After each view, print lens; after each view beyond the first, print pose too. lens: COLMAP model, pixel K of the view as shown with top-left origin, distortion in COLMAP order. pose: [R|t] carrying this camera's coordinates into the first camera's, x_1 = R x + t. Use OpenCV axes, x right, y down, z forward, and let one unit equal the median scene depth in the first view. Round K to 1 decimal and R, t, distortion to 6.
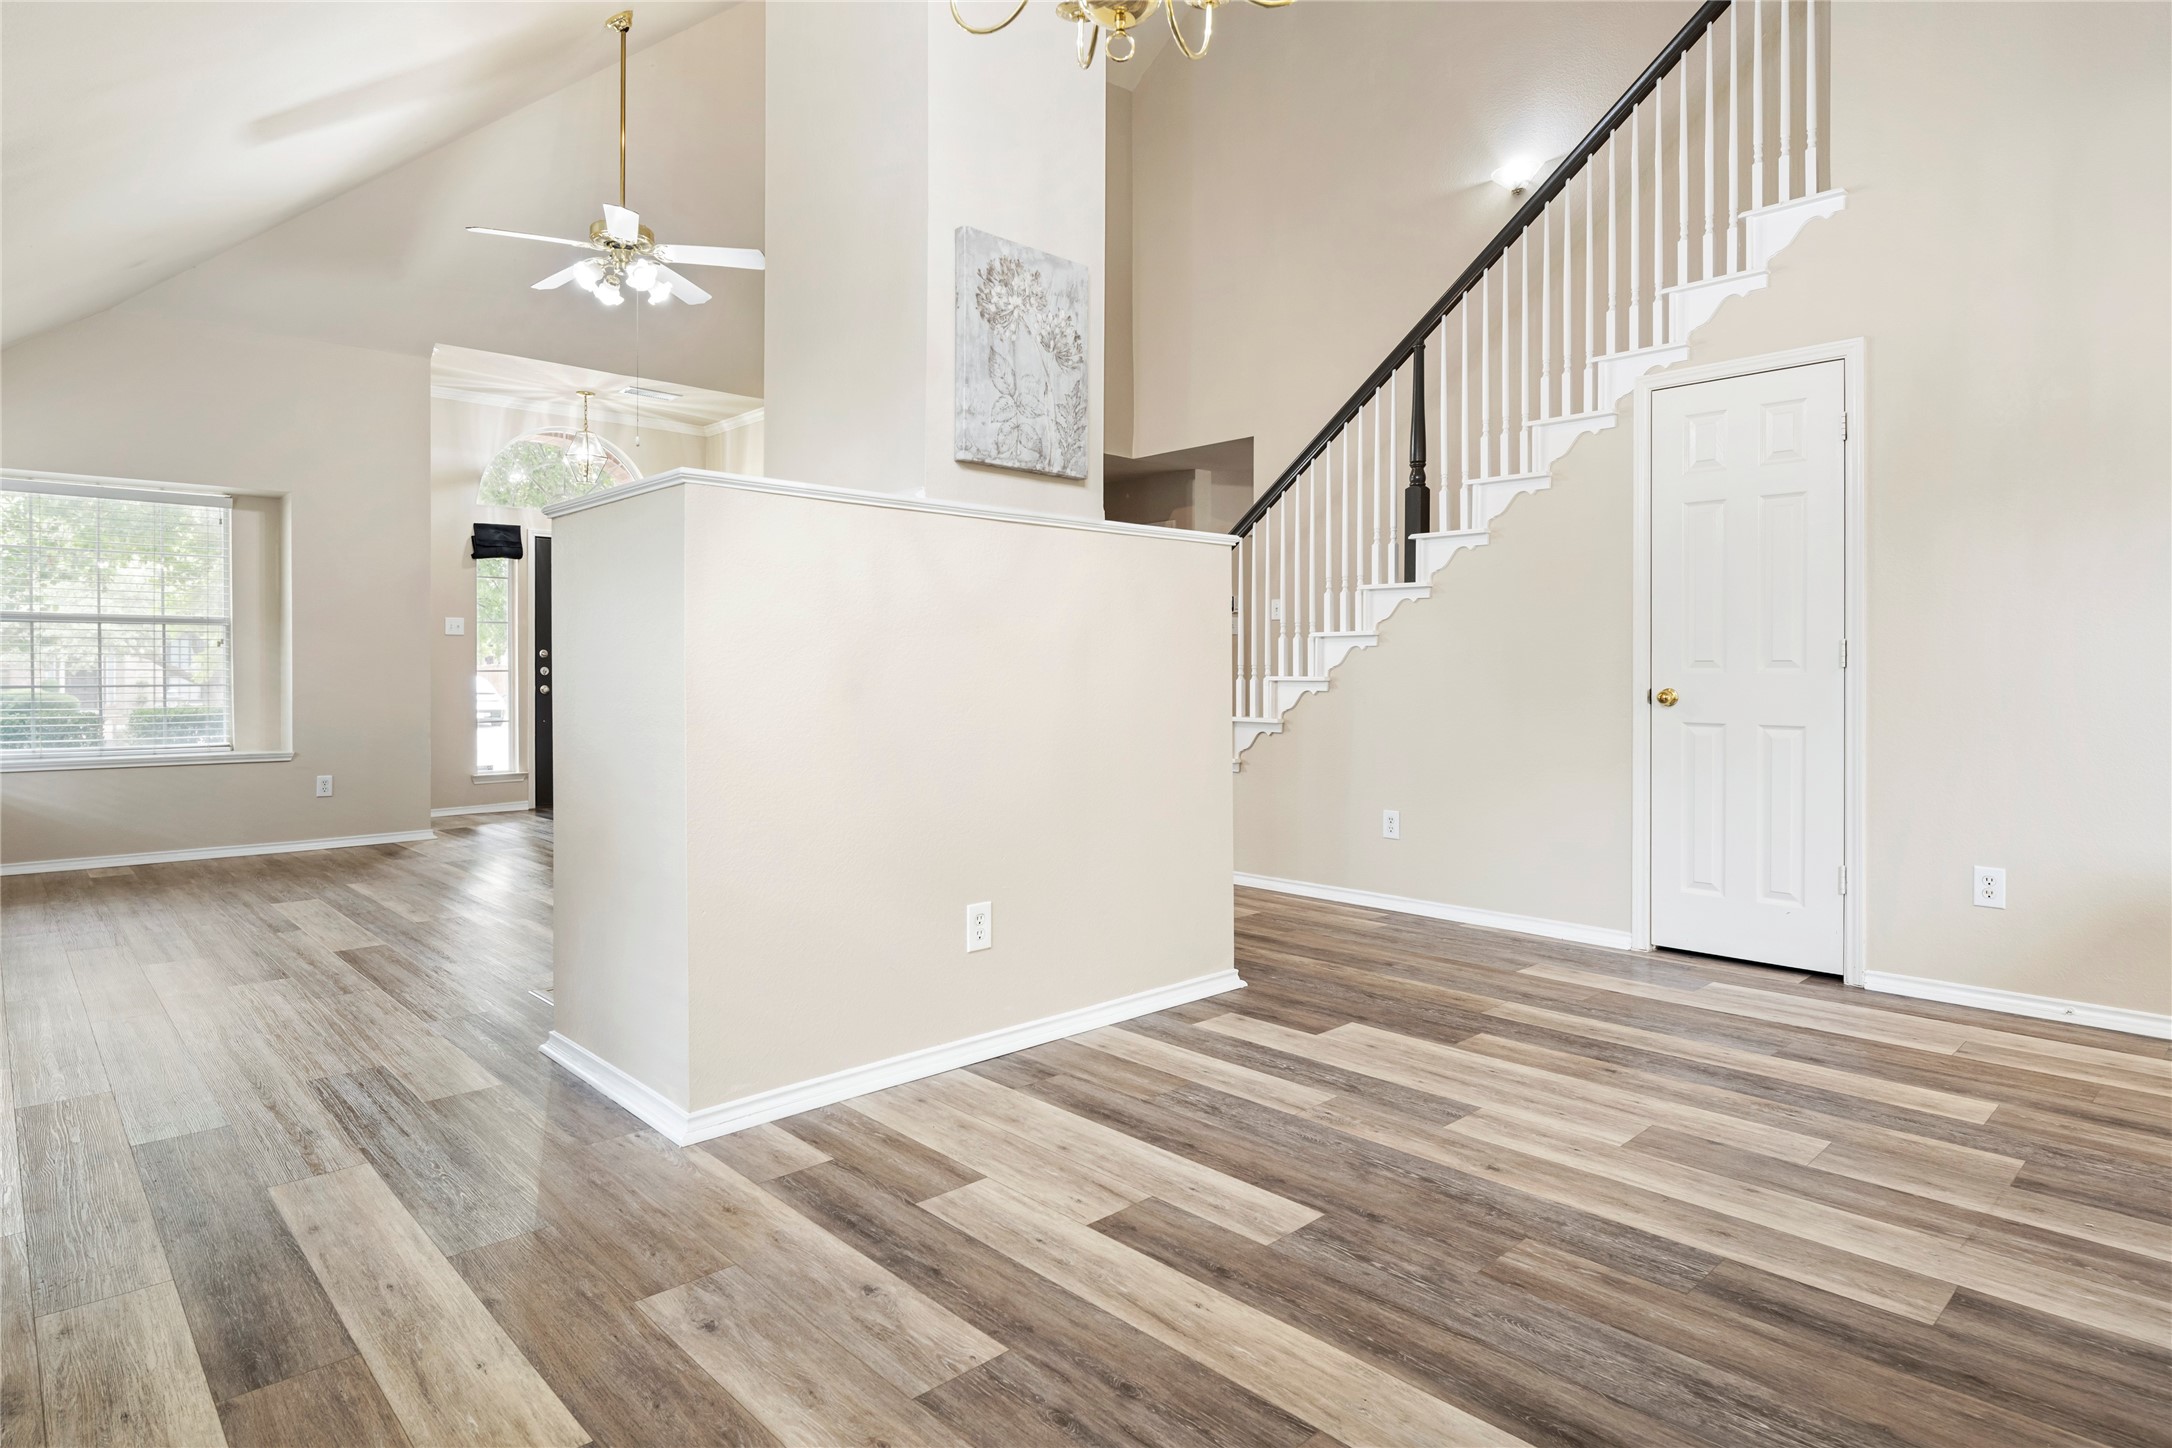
lens RADIAL K [[1205.1, 0, 1113.5], [0, 1205.1, 691.3], [0, 0, 1]] dist [-0.005326, -0.000986]
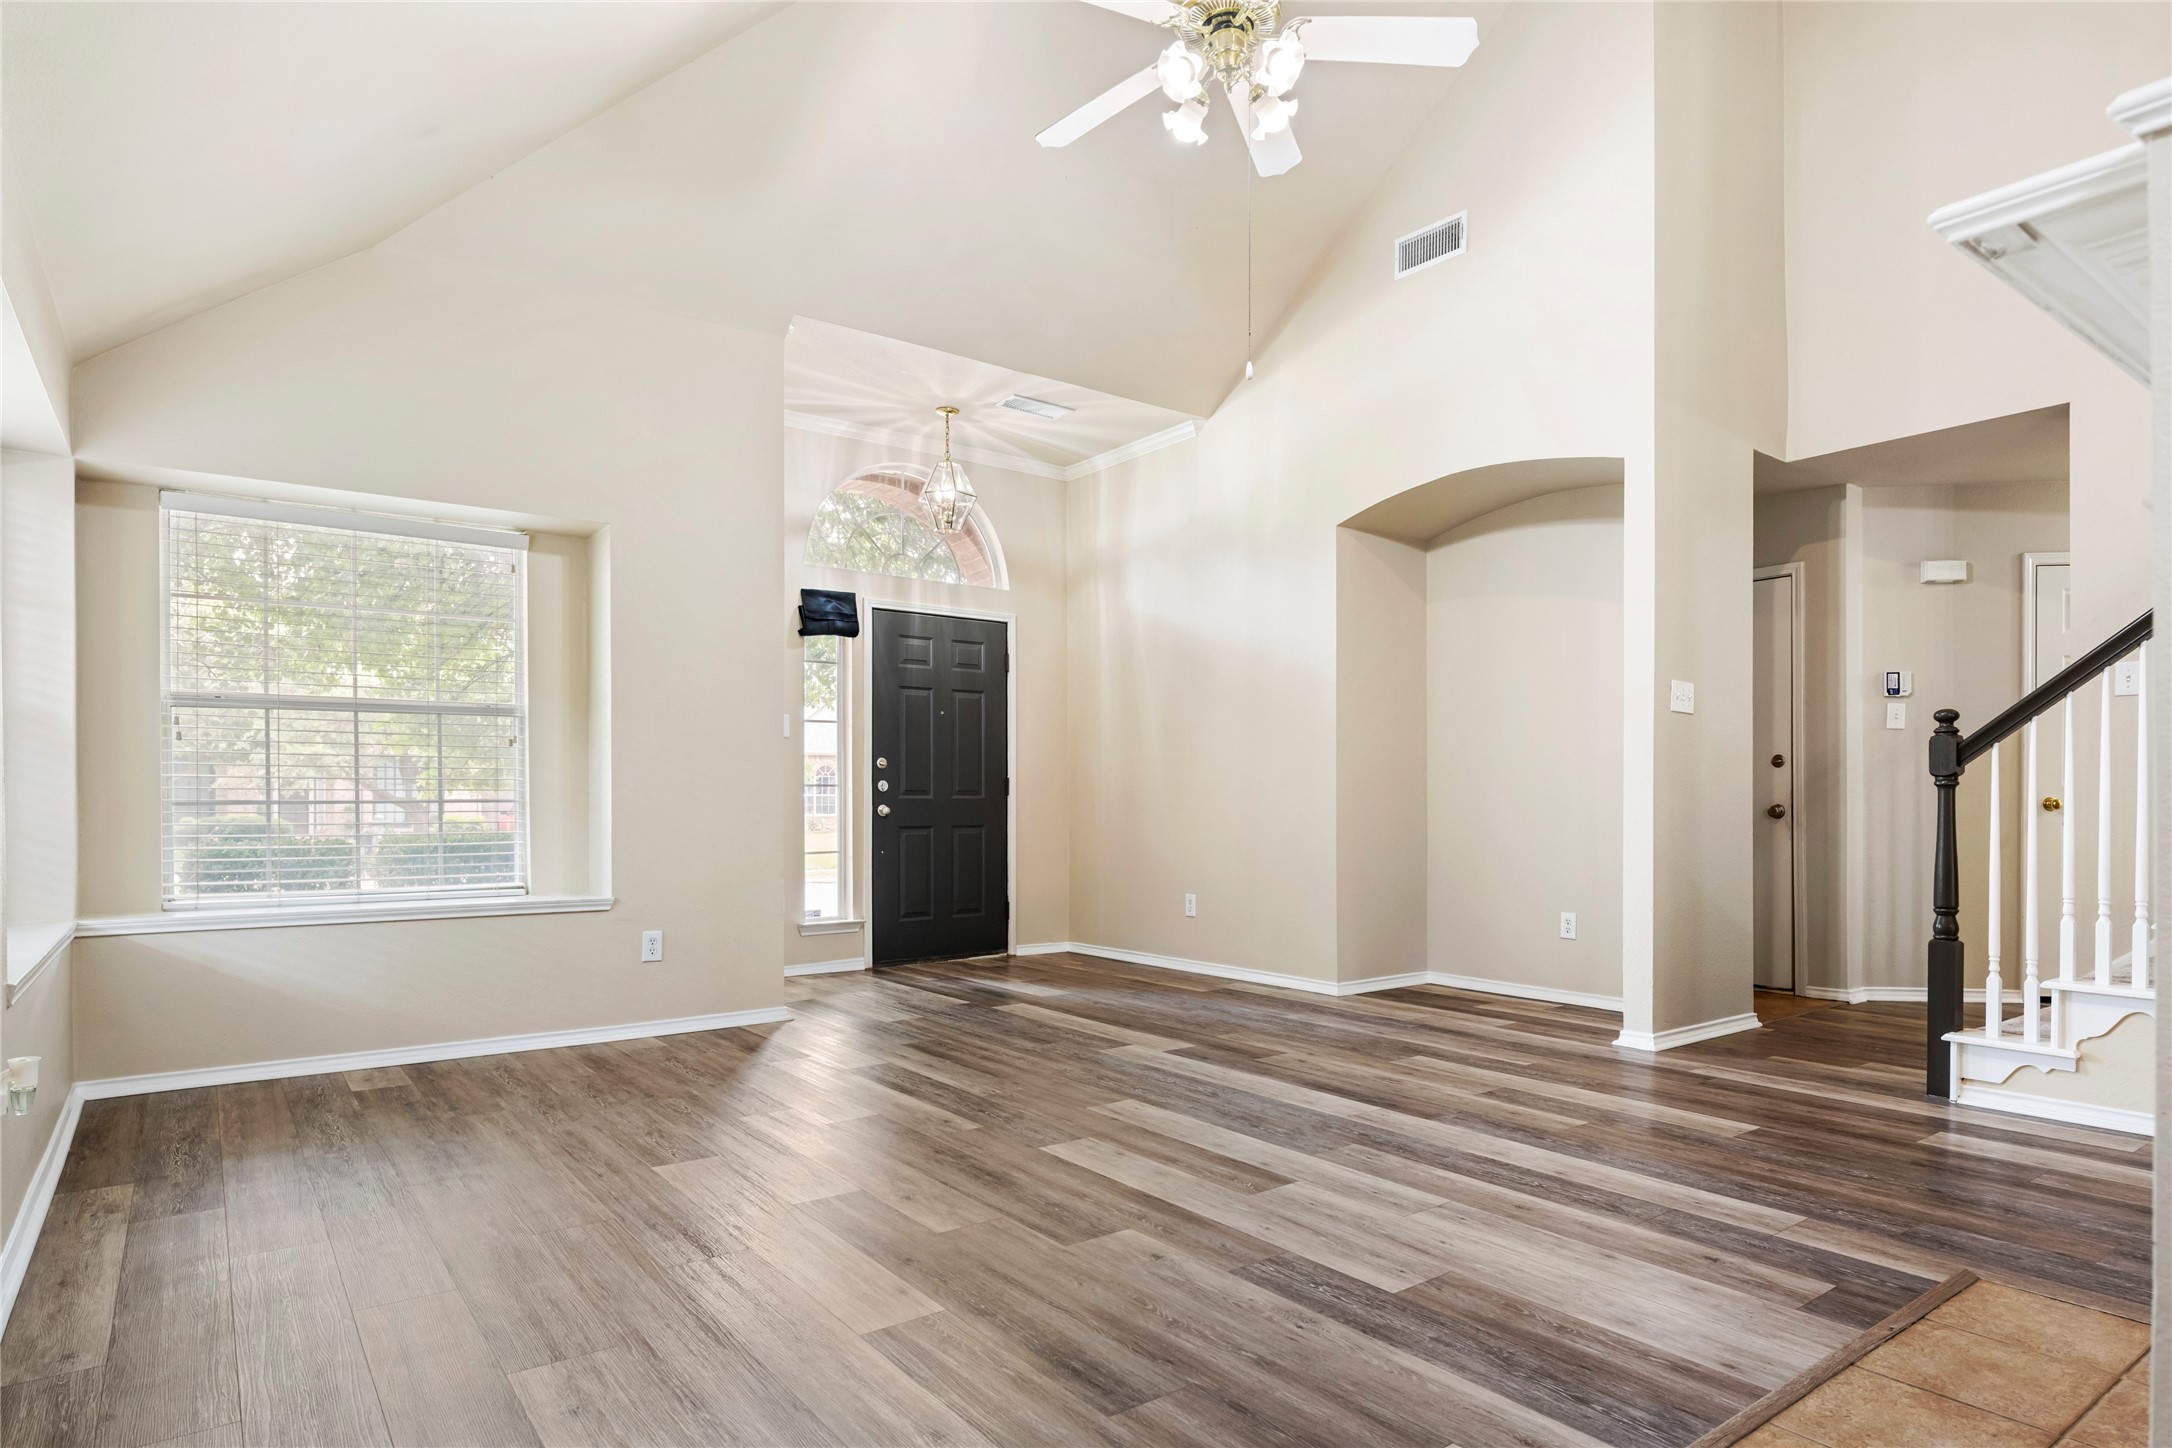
lens RADIAL K [[1205.1, 0, 1120.2], [0, 1205.1, 824.0], [0, 0, 1]] dist [-0.005326, -0.000986]
pose [[0.994463, 0.001540, -0.105073, -0.263670], [-0.000982, 0.999985, 0.005359, 0.003295], [0.105080, -0.005227, 0.994450, 0.281251]]
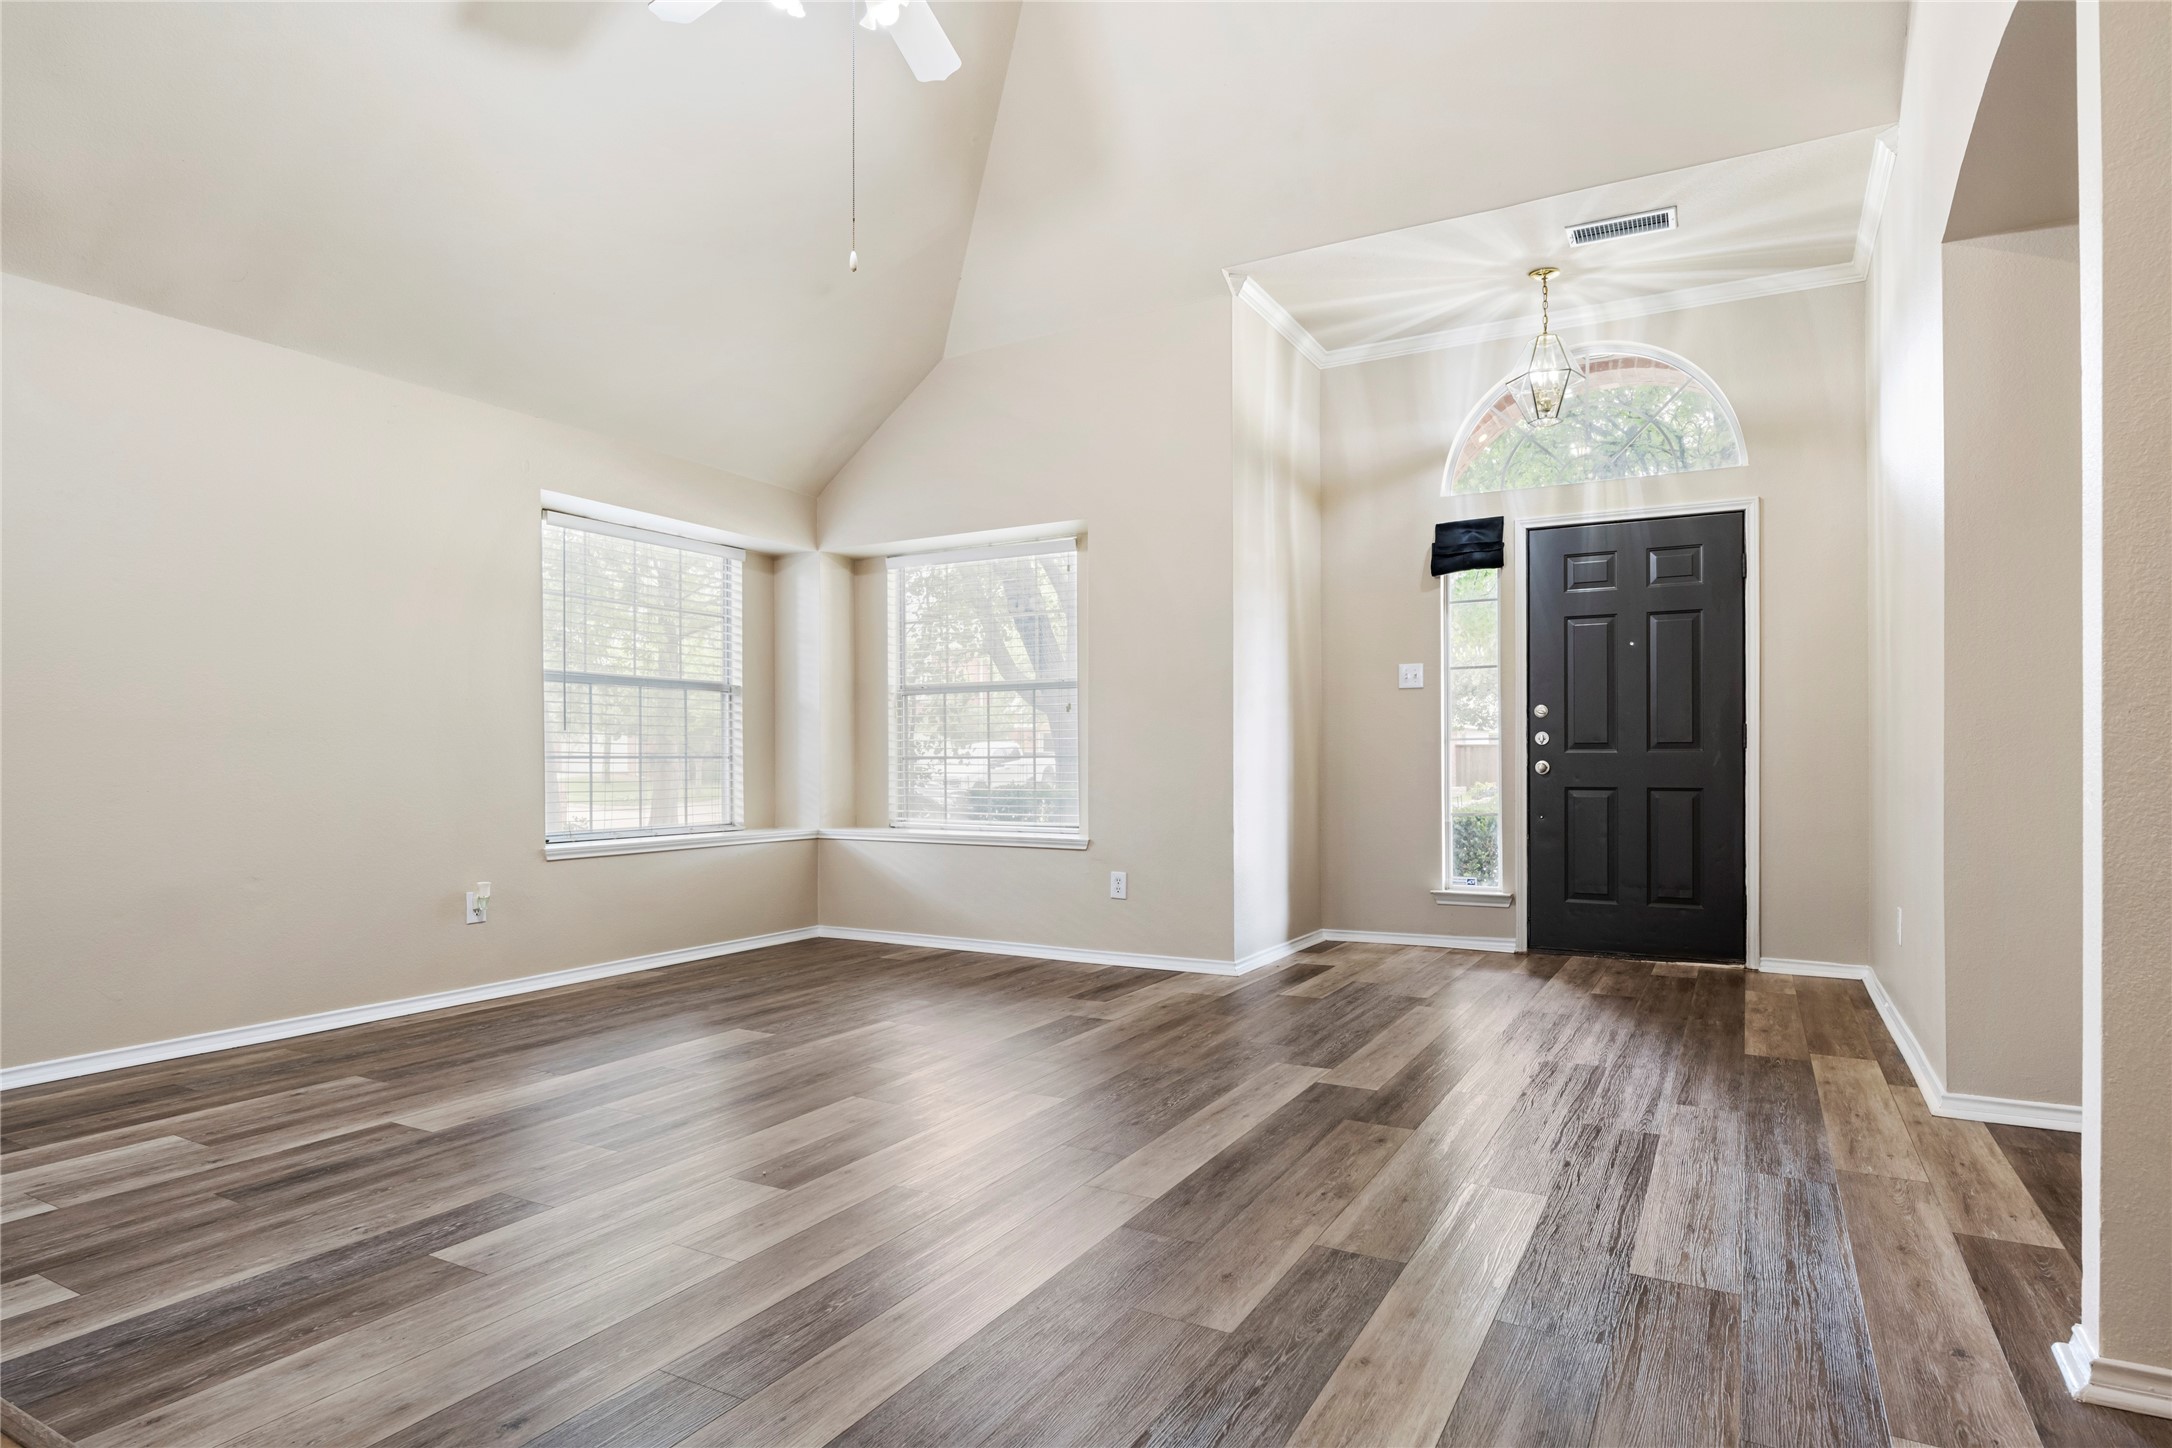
lens RADIAL K [[1205.1, 0, 1061.3], [0, 1205.1, 766.5], [0, 0, 1]] dist [-0.005326, -0.000986]
pose [[0.287472, 0.003706, -0.957782, 0.069671], [-0.012429, 0.999923, 0.000139, 0.001441], [0.957708, 0.011864, 0.287496, 0.620769]]
